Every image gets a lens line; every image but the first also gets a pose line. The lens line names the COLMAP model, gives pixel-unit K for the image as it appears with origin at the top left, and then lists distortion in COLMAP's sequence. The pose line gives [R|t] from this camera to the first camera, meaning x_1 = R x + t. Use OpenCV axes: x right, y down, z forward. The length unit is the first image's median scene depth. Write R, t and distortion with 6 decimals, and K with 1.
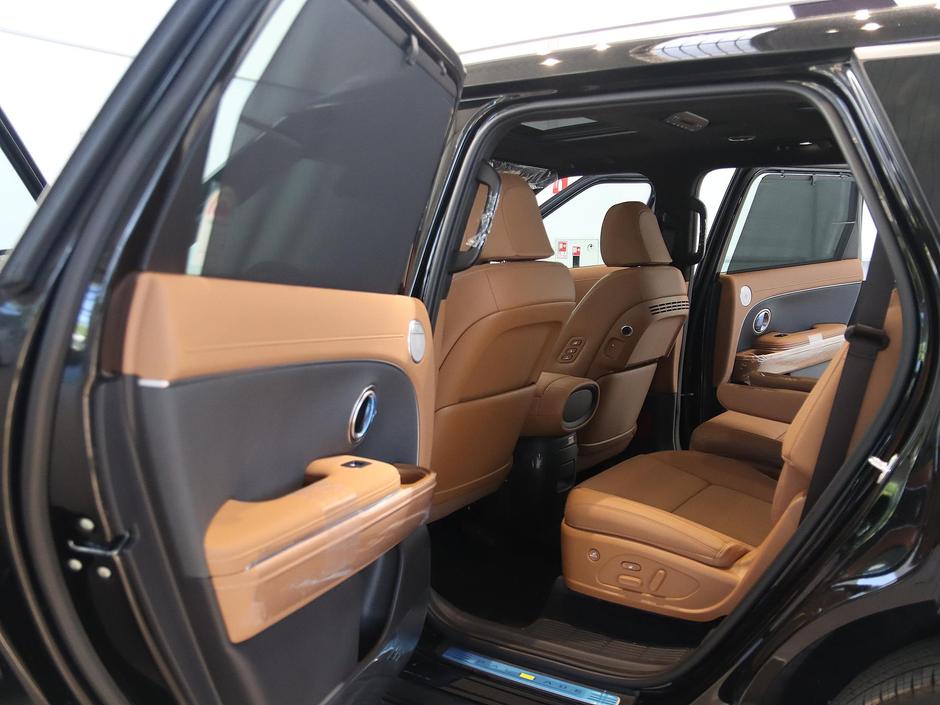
lens RADIAL K [[879.7, 0, 470.0], [0, 879.7, 352.5], [0, 0, 1]] dist [-0.007540, 0.007260]
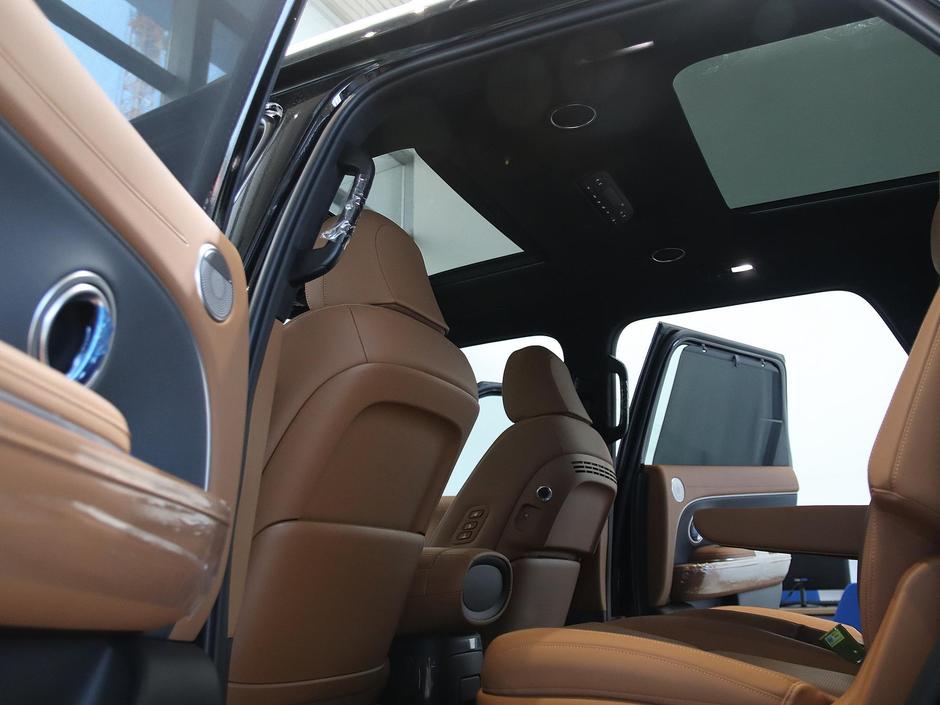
lens RADIAL K [[879.7, 0, 470.0], [0, 879.7, 352.5], [0, 0, 1]] dist [-0.007540, 0.007260]
pose [[0.990243, 0.030165, 0.136048, 0.011239], [0.022695, 0.928347, -0.371023, 0.124638], [-0.137492, 0.370490, 0.918604, 0.257915]]
